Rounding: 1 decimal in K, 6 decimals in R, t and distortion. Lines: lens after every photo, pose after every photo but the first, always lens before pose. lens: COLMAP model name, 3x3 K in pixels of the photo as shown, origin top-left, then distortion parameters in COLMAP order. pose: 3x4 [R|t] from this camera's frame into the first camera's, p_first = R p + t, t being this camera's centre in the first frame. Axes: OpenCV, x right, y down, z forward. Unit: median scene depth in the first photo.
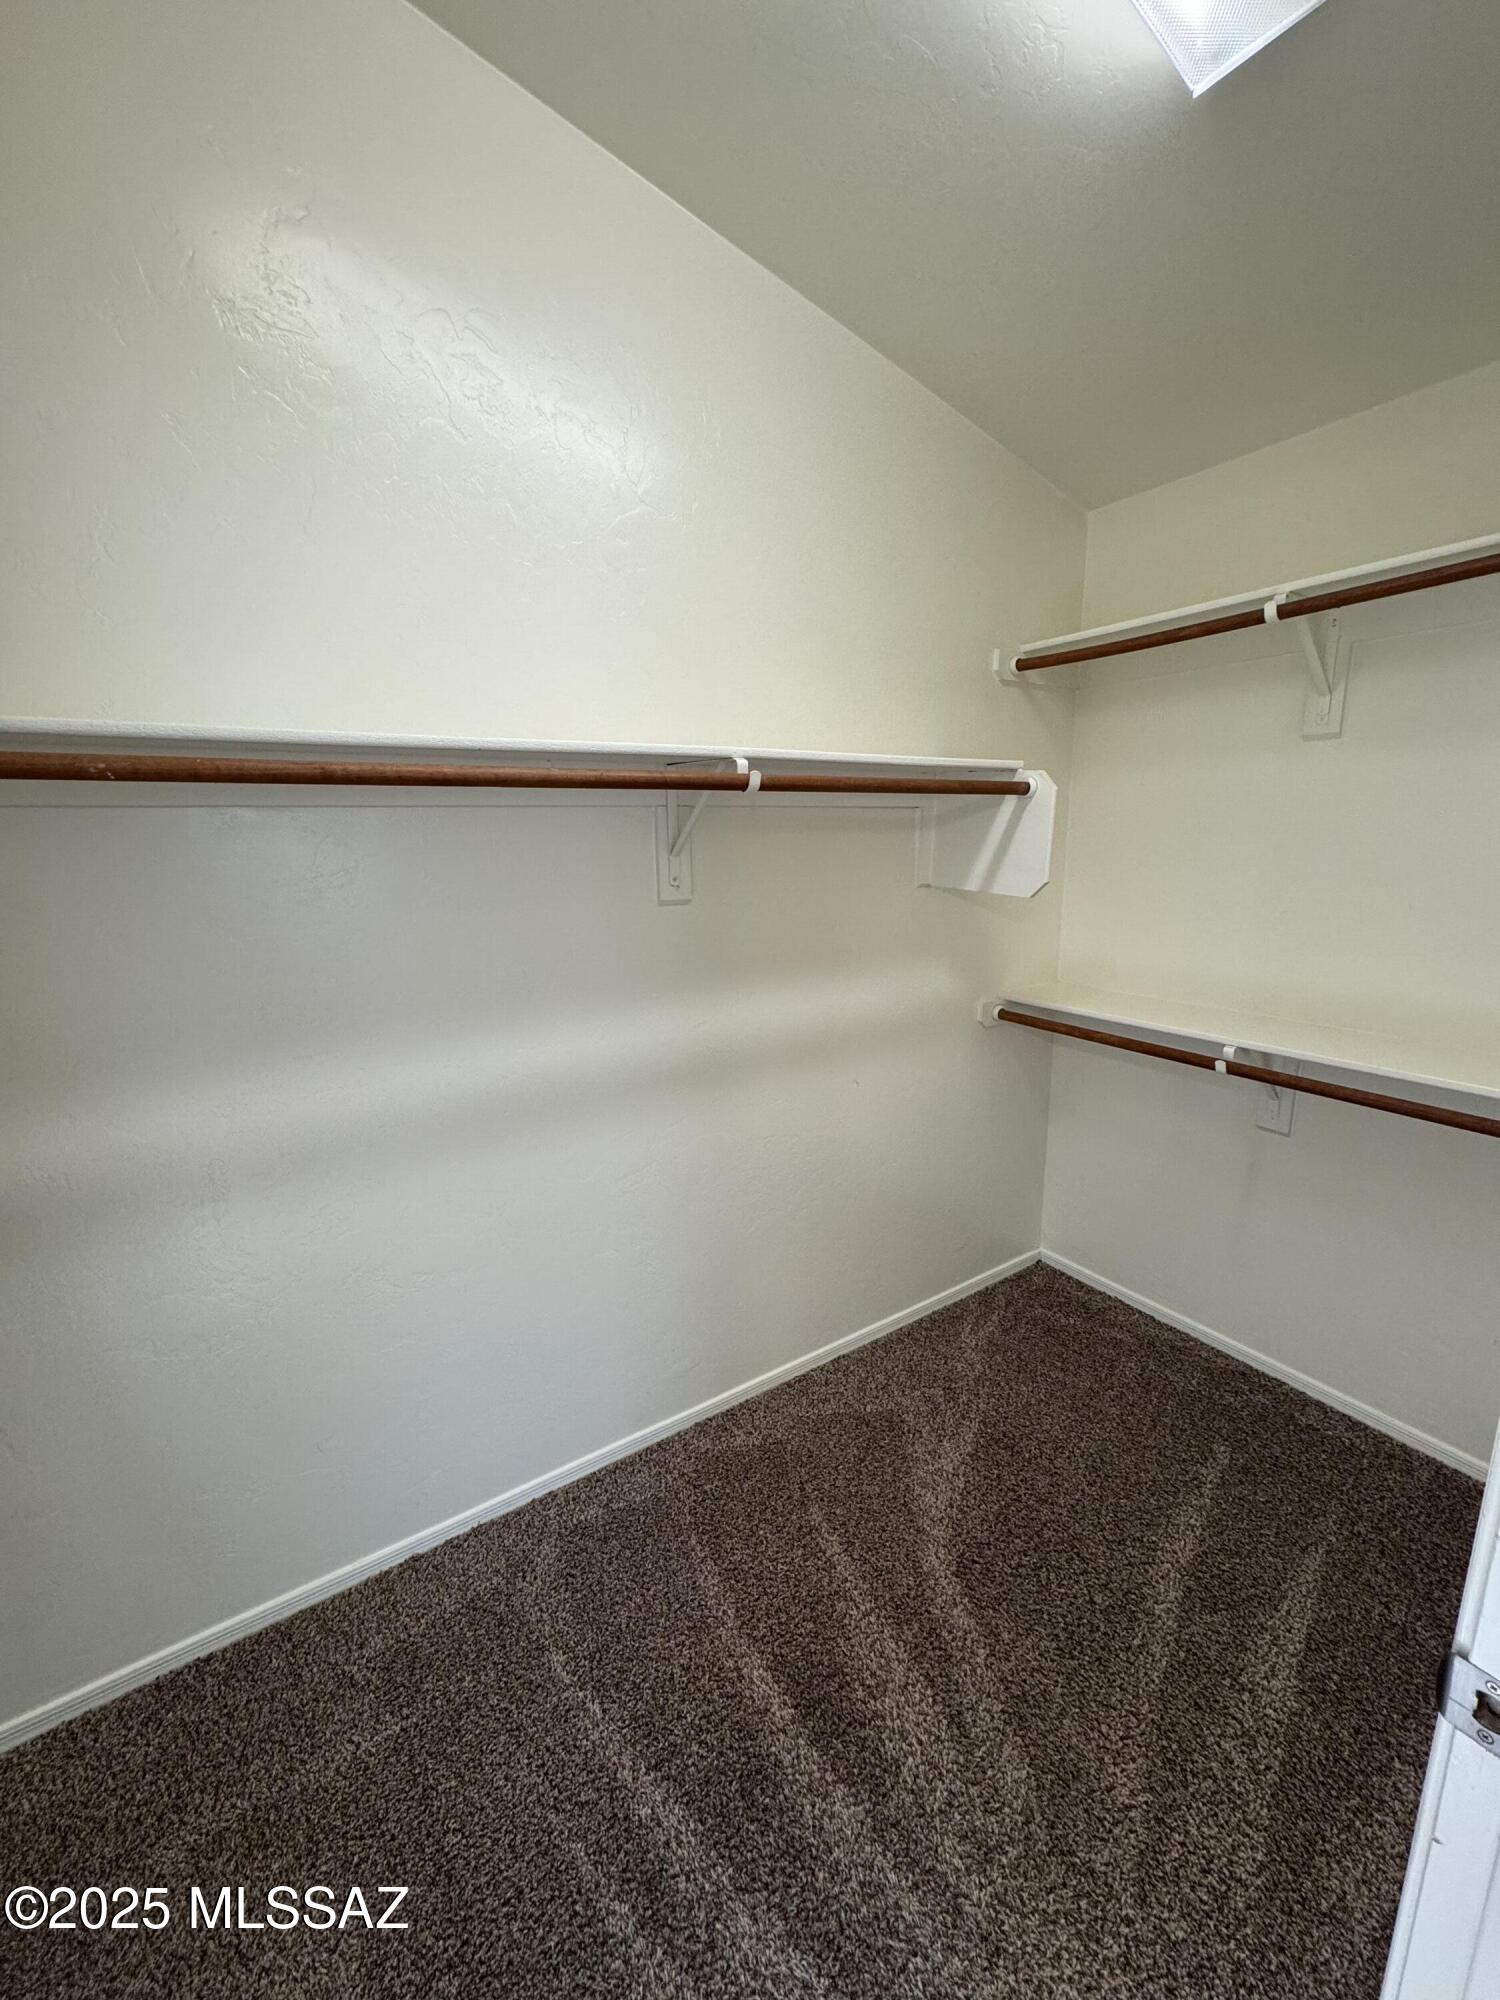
lens RADIAL K [[793.8, 0, 736.7], [0, 793.8, 991.5], [0, 0, 1]] dist [-0.004527, 0.000508]
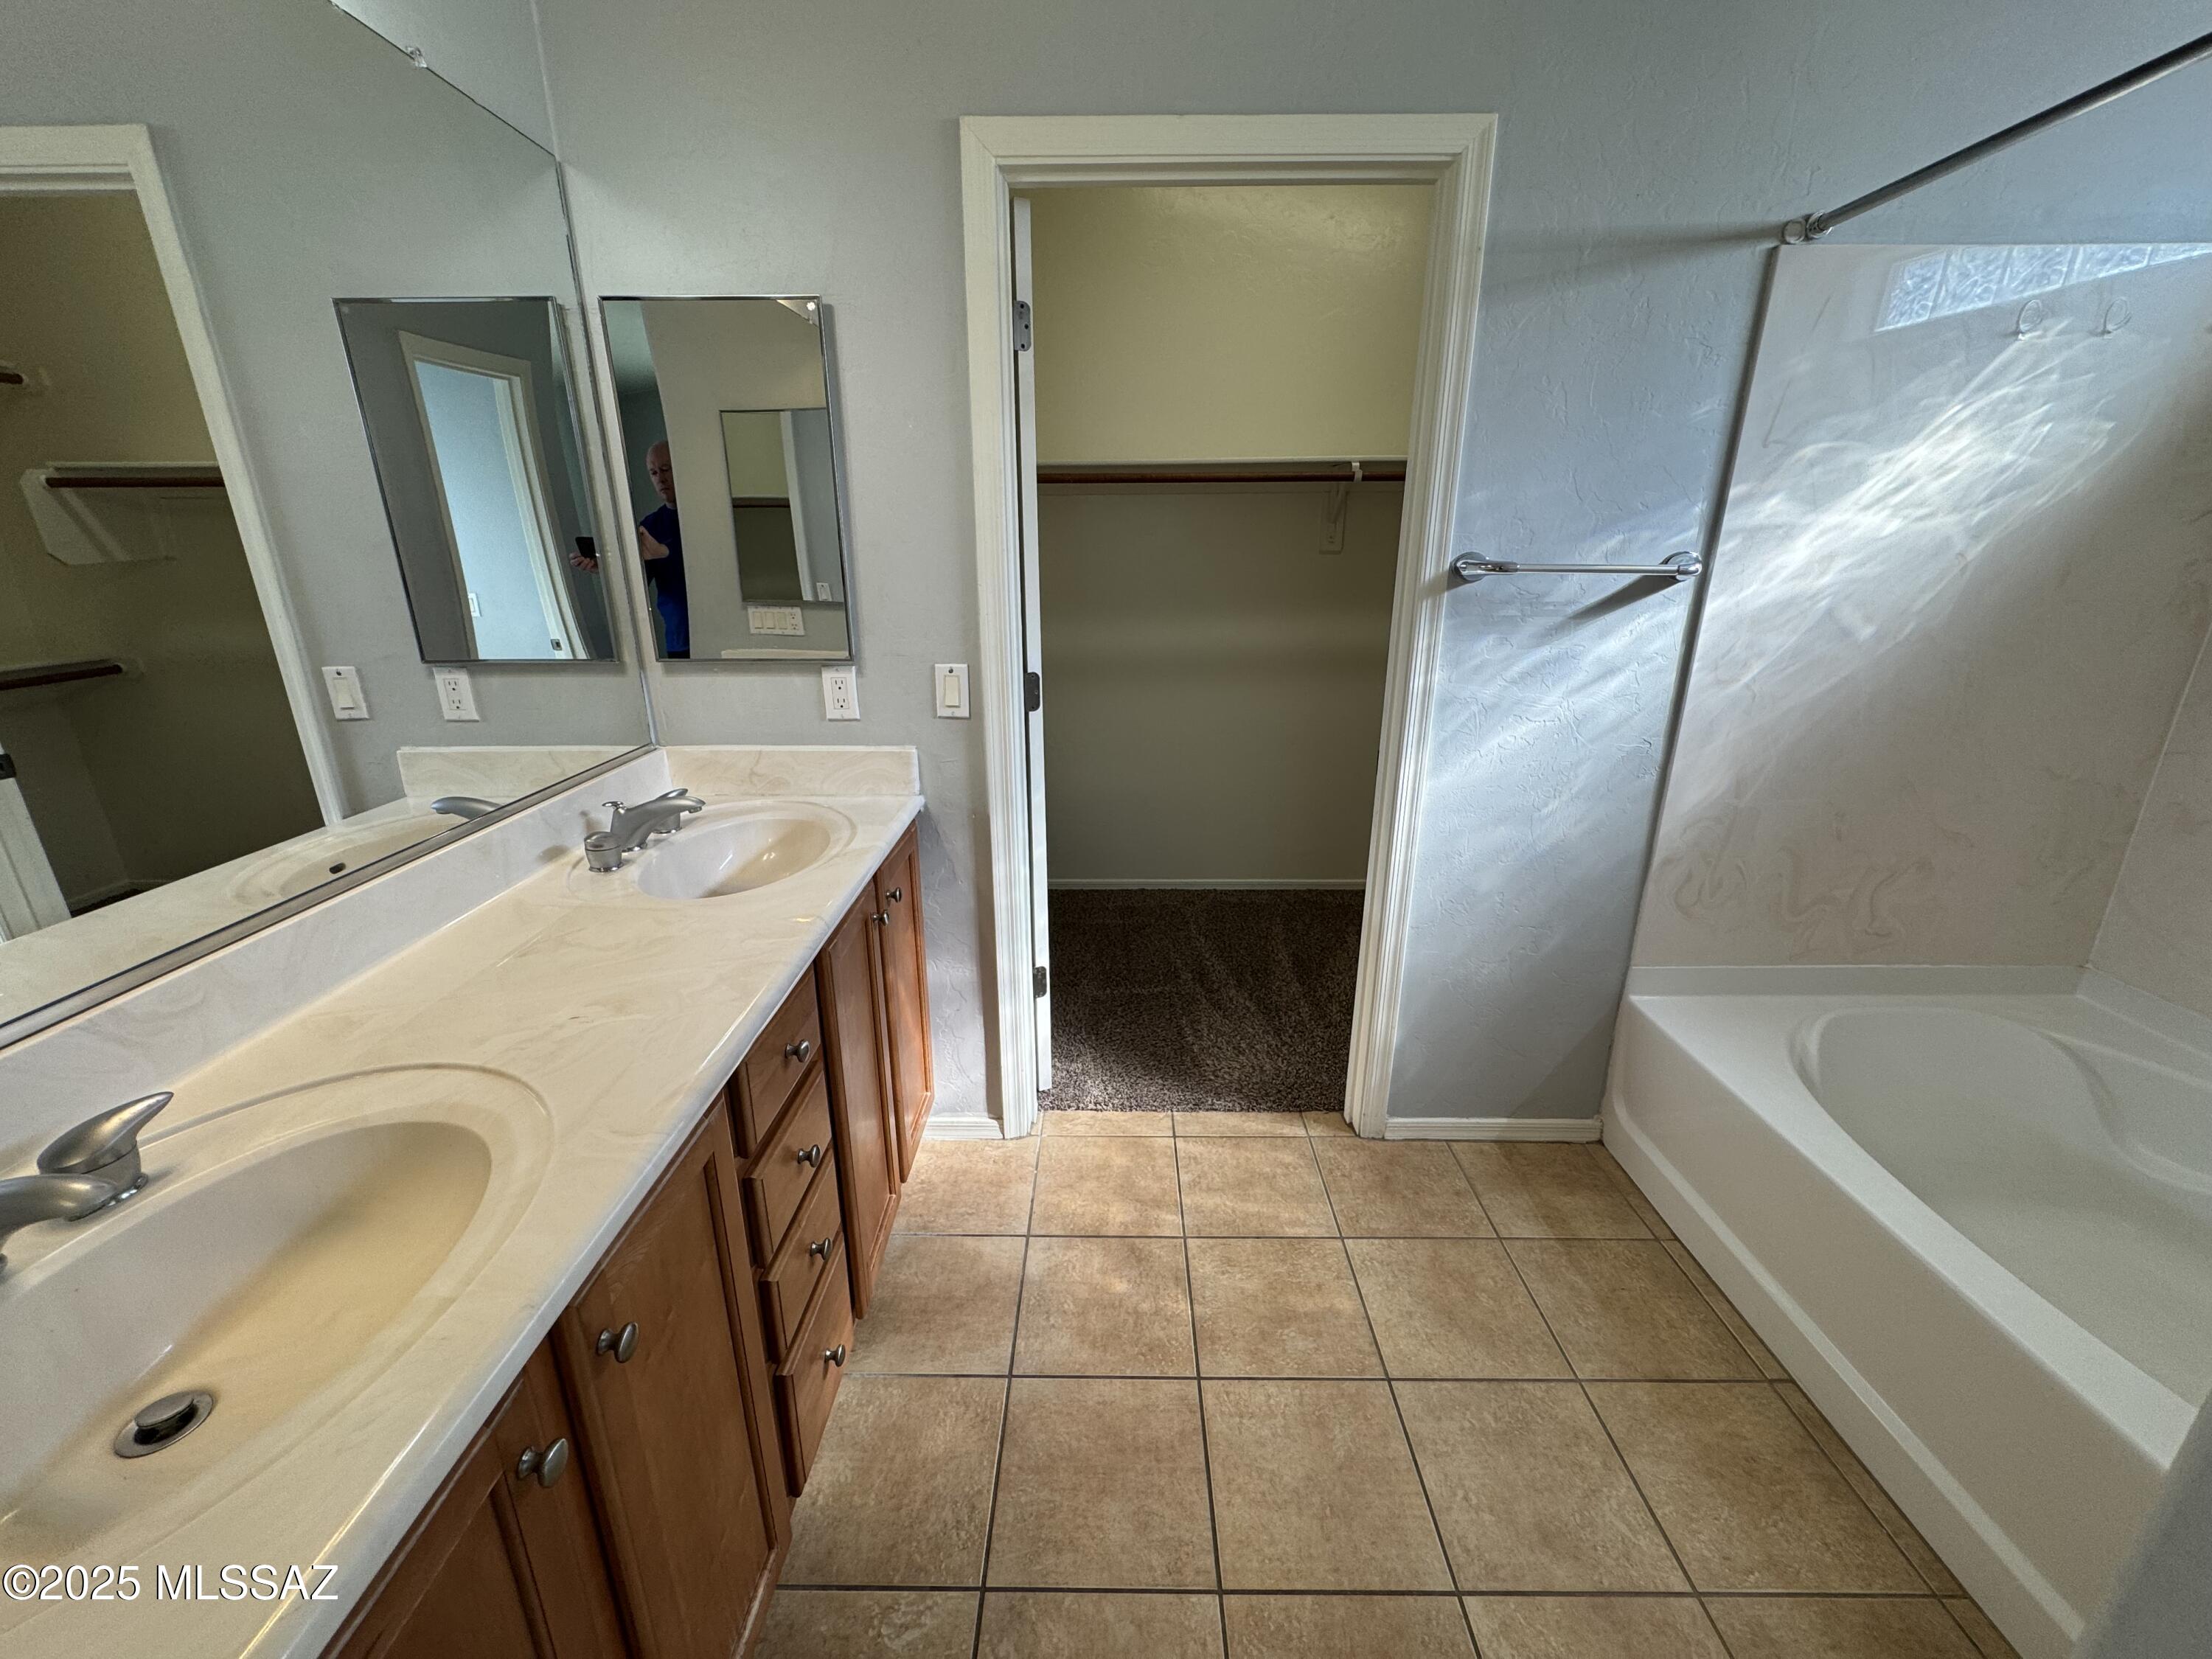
lens RADIAL K [[877.9, 0, 1106.2], [0, 877.9, 833.4], [0, 0, 1]] dist [-0.004527, 0.000508]
pose [[0.837127, 0.188370, -0.513552, 0.697053], [-0.116063, 0.978626, 0.169768, 0.245223], [0.534554, -0.082513, 0.841096, -0.996910]]
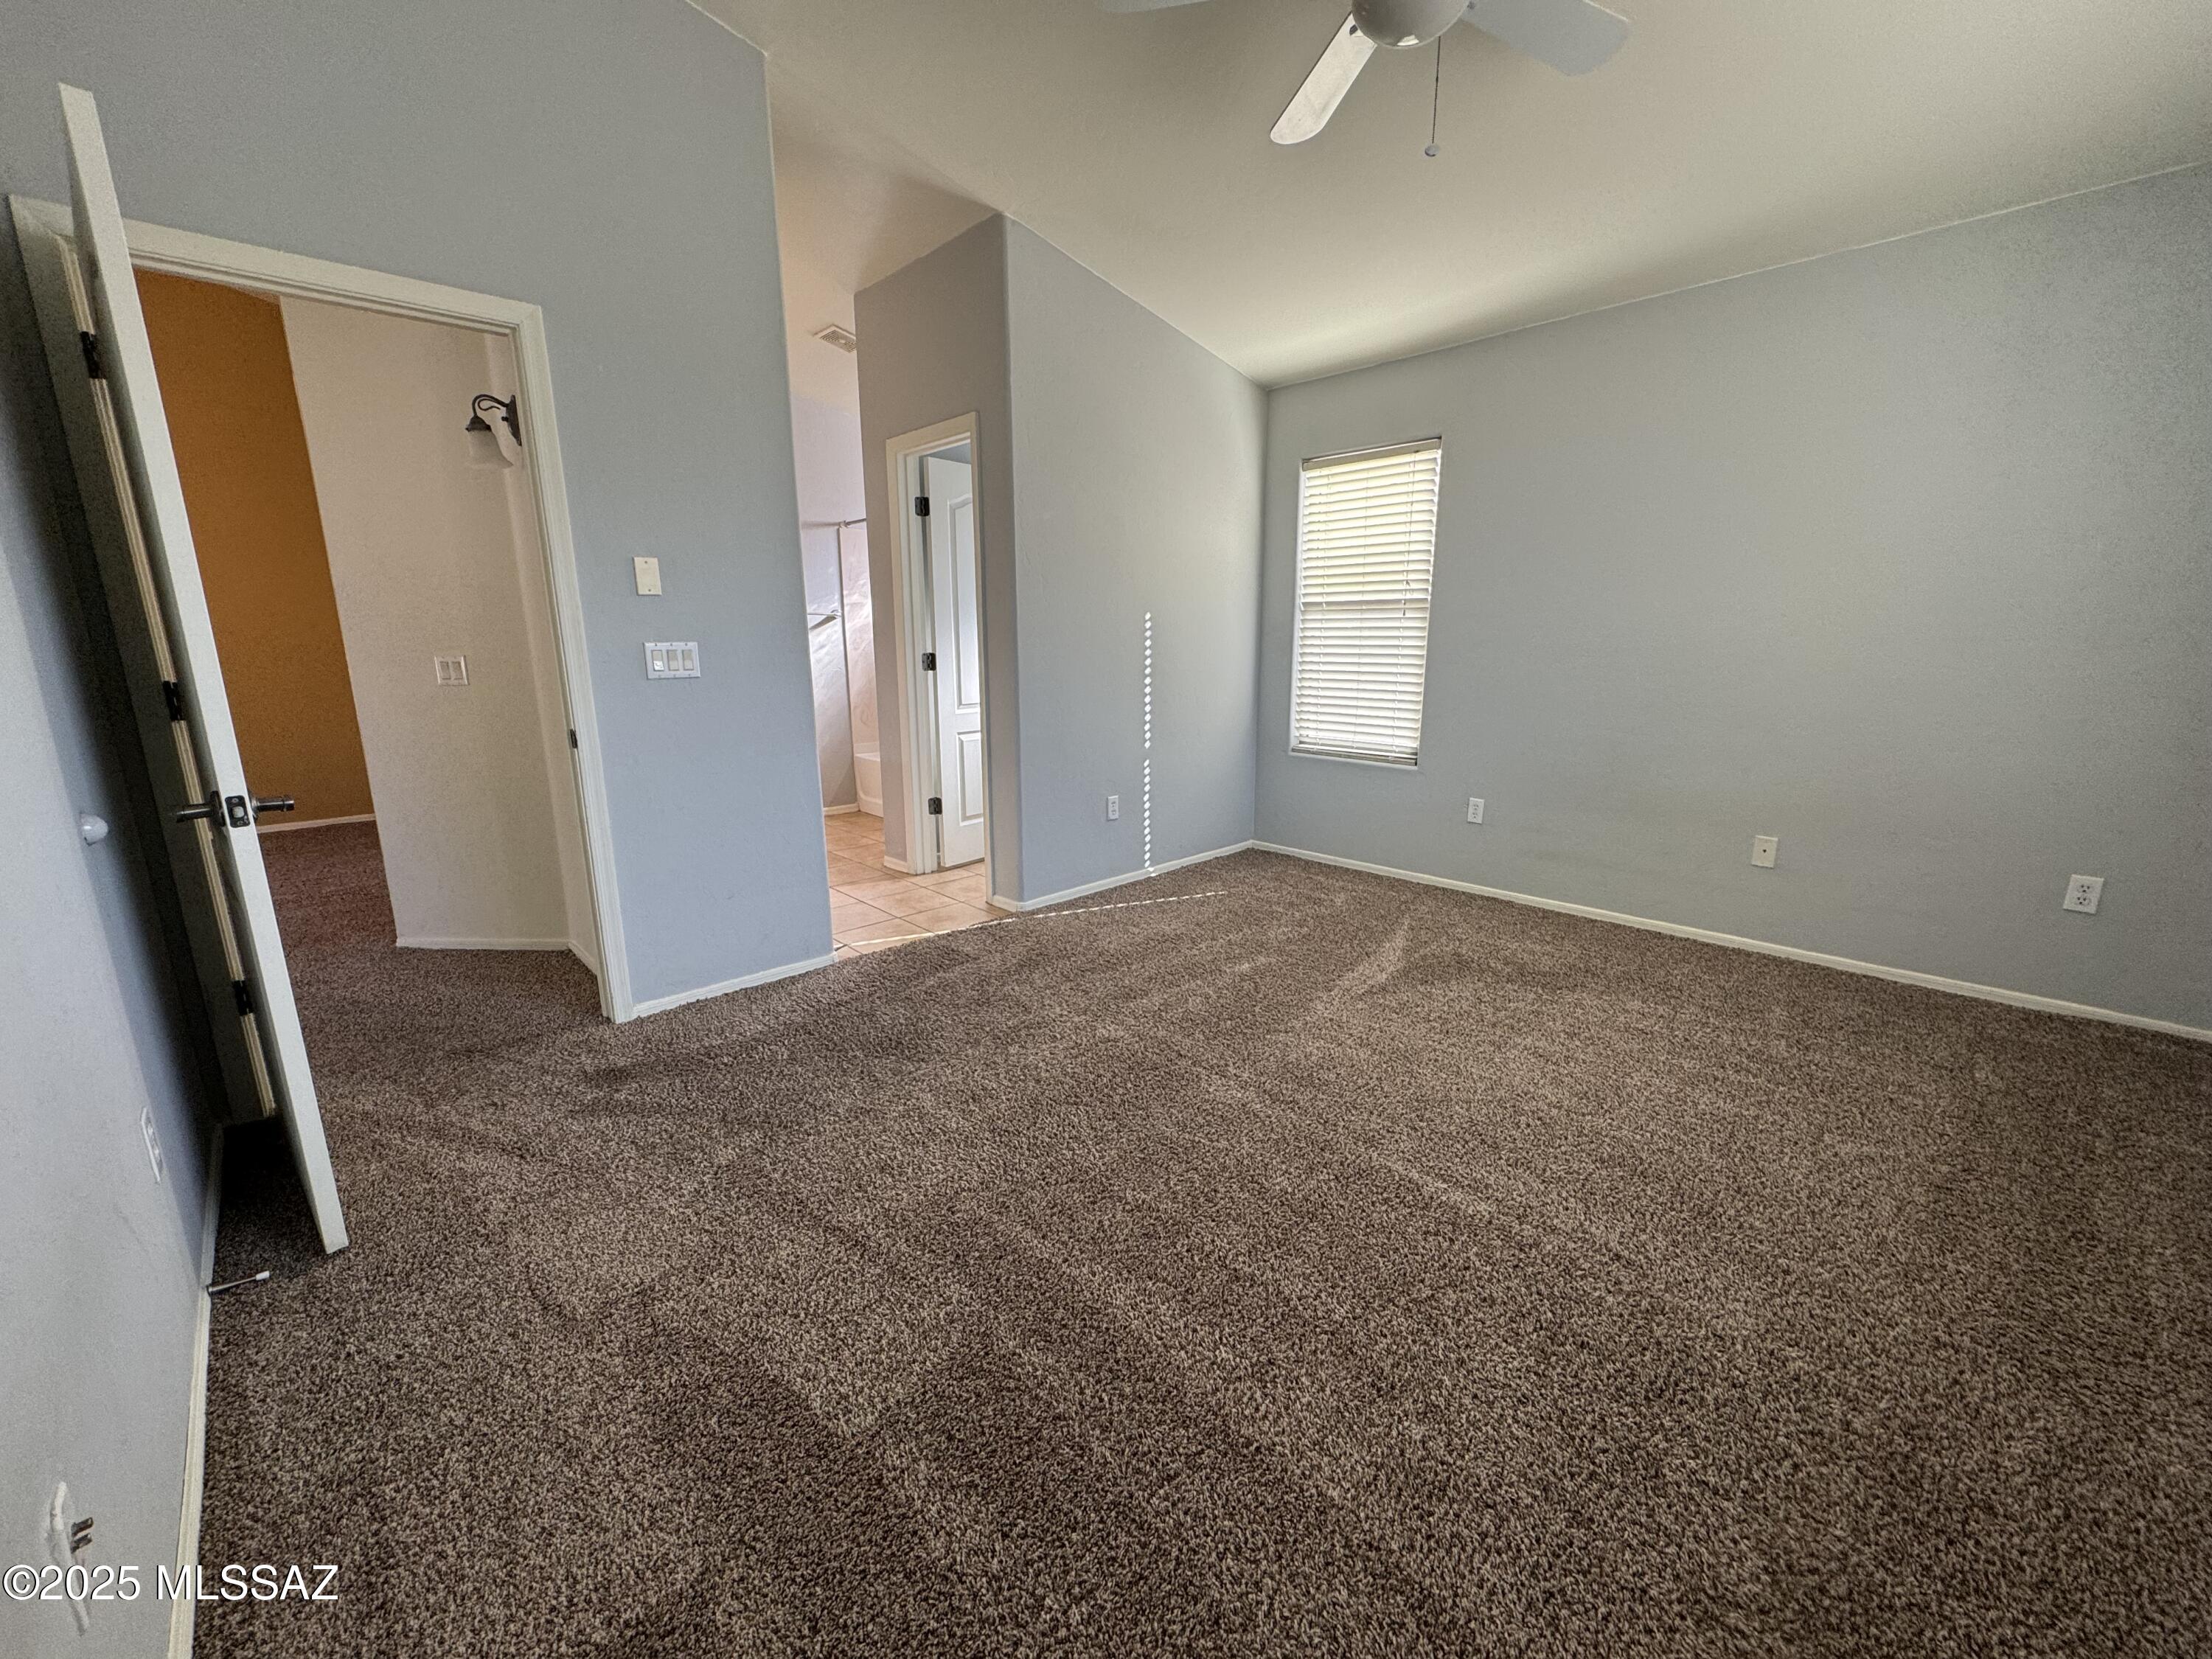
lens RADIAL K [[877.9, 0, 1104.6], [0, 877.9, 827.9], [0, 0, 1]] dist [-0.004527, 0.000508]
pose [[0.981593, -0.024287, 0.189434, 1.085739], [0.018458, 0.999302, 0.032478, 0.860493], [-0.190090, -0.028384, 0.981356, -3.688441]]
